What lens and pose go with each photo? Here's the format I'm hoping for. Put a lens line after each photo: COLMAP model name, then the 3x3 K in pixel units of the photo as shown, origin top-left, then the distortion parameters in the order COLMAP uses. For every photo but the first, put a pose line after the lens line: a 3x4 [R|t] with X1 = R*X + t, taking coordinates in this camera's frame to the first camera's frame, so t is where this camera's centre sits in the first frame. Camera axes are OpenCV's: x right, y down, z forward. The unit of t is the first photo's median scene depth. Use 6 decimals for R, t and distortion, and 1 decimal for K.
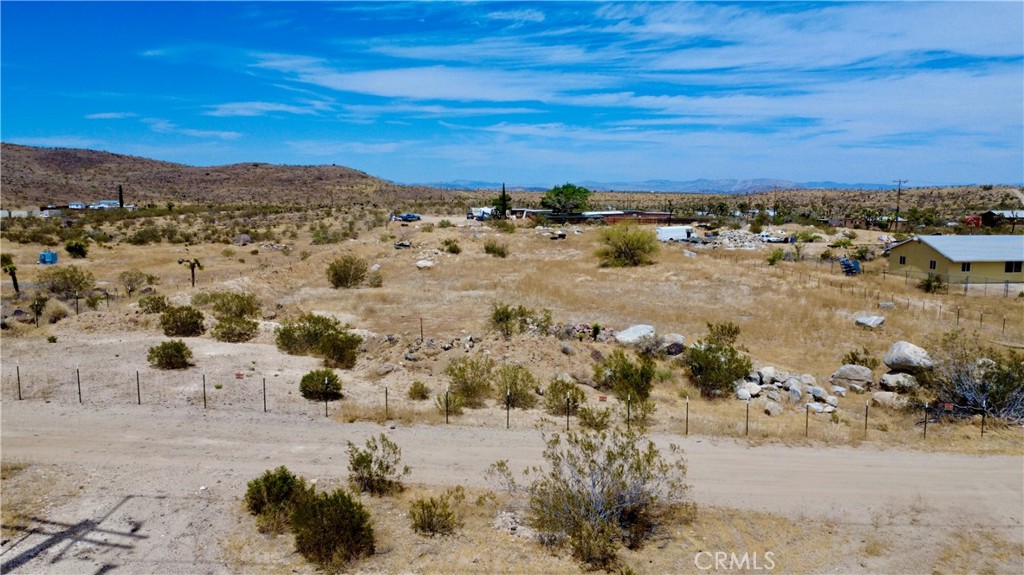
lens RADIAL K [[726.8, 0, 512.3], [0, 726.8, 286.8], [0, 0, 1]] dist [-0.008040, 0.000731]
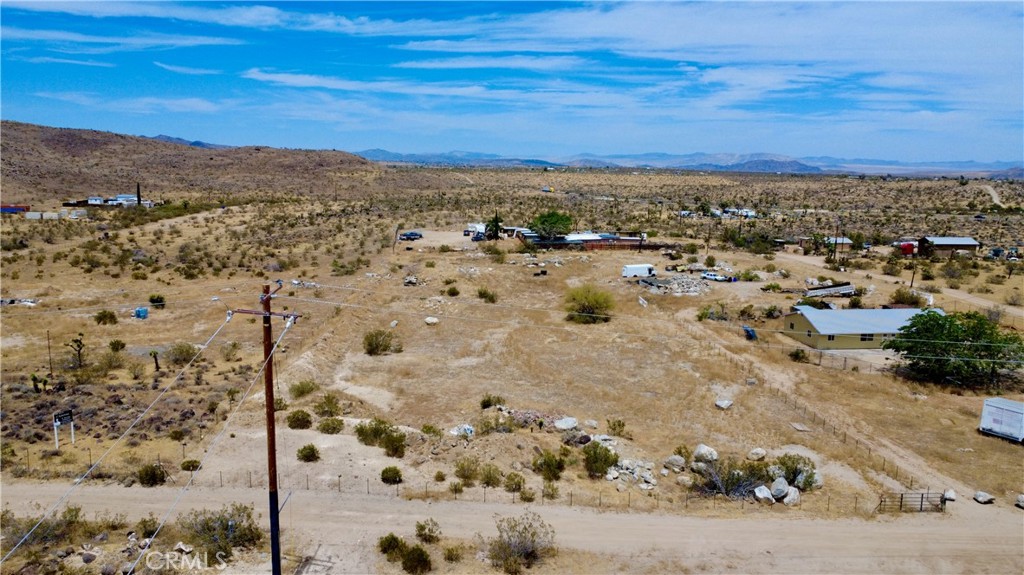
lens RADIAL K [[726.8, 0, 511.5], [0, 726.8, 288.0], [0, 0, 1]] dist [-0.008040, 0.000731]
pose [[0.999935, 0.010116, 0.005217, 0.037477], [-0.010318, 0.999136, 0.040253, -0.349366], [-0.004805, -0.040304, 0.999176, -0.732421]]
